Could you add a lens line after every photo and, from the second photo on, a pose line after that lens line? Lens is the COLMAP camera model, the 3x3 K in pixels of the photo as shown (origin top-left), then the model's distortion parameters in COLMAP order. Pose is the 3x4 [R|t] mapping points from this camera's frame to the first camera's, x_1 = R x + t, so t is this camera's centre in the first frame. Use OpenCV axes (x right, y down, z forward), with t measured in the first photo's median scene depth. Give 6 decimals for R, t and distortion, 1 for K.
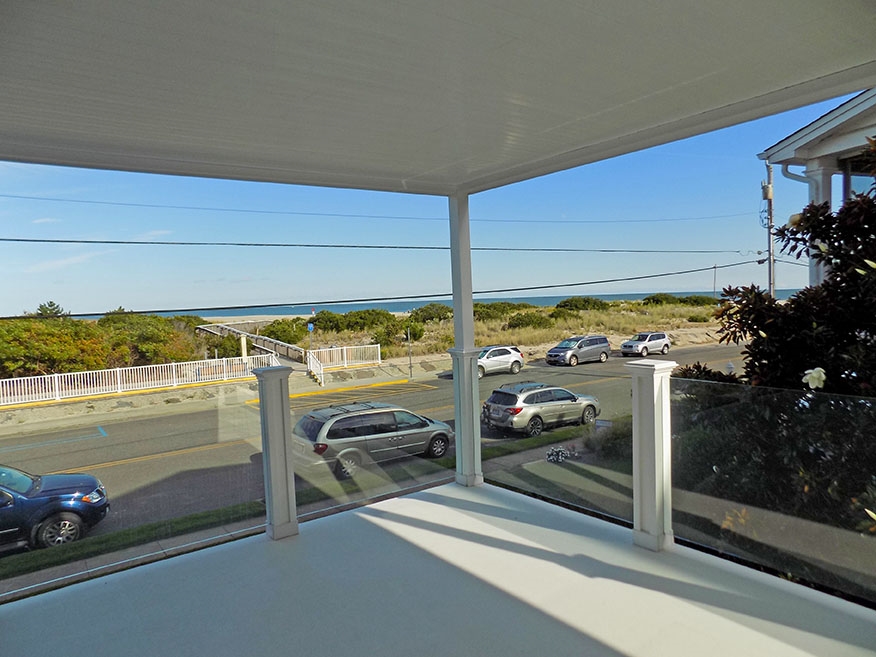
lens RADIAL K [[593.2, 0, 443.8], [0, 593.2, 326.7], [0, 0, 1]] dist [-0.077805, 0.081961]
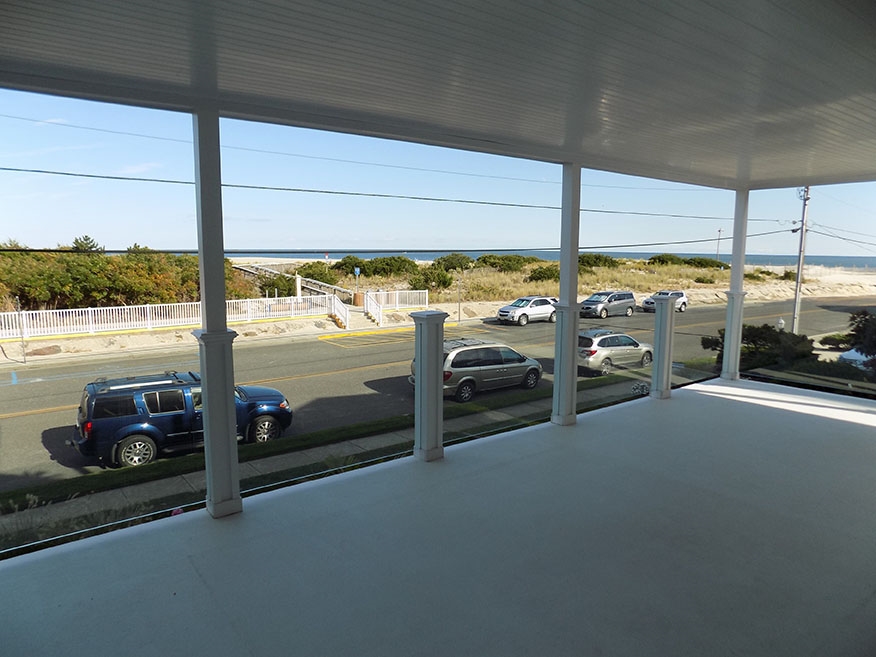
lens RADIAL K [[593.2, 0, 443.8], [0, 593.2, 326.7], [0, 0, 1]] dist [-0.077805, 0.081961]
pose [[0.998728, 0.042109, 0.027733, -0.101522], [-0.044290, 0.995534, 0.083371, 0.004833], [-0.024099, -0.084494, 0.996133, -0.067470]]
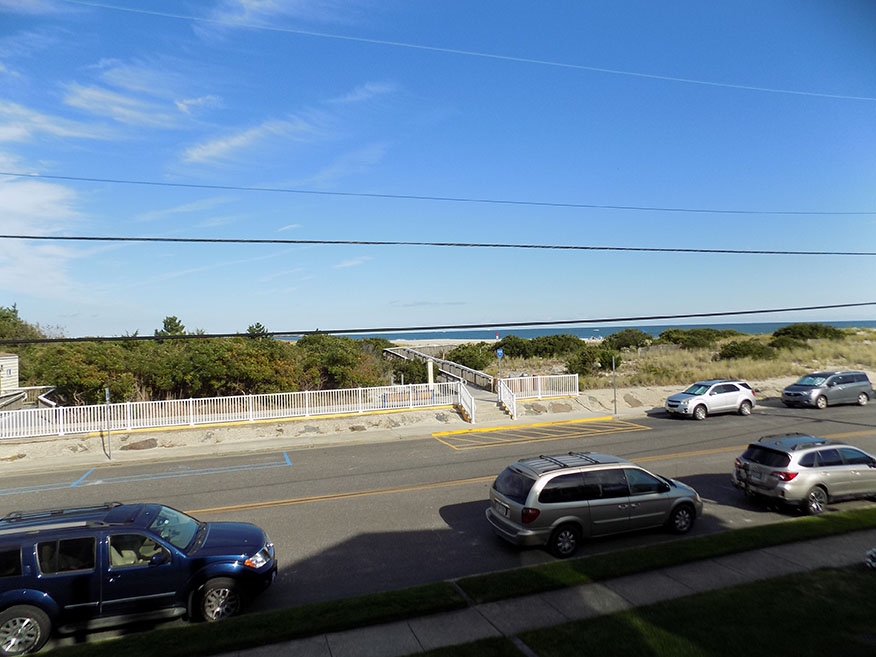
lens RADIAL K [[593.2, 0, 443.8], [0, 593.2, 326.7], [0, 0, 1]] dist [-0.077805, 0.081961]
pose [[0.955373, 0.009509, -0.295249, -0.037845], [-0.022124, 0.998978, -0.039418, -0.001872], [0.294572, 0.044191, 0.954607, 0.092073]]
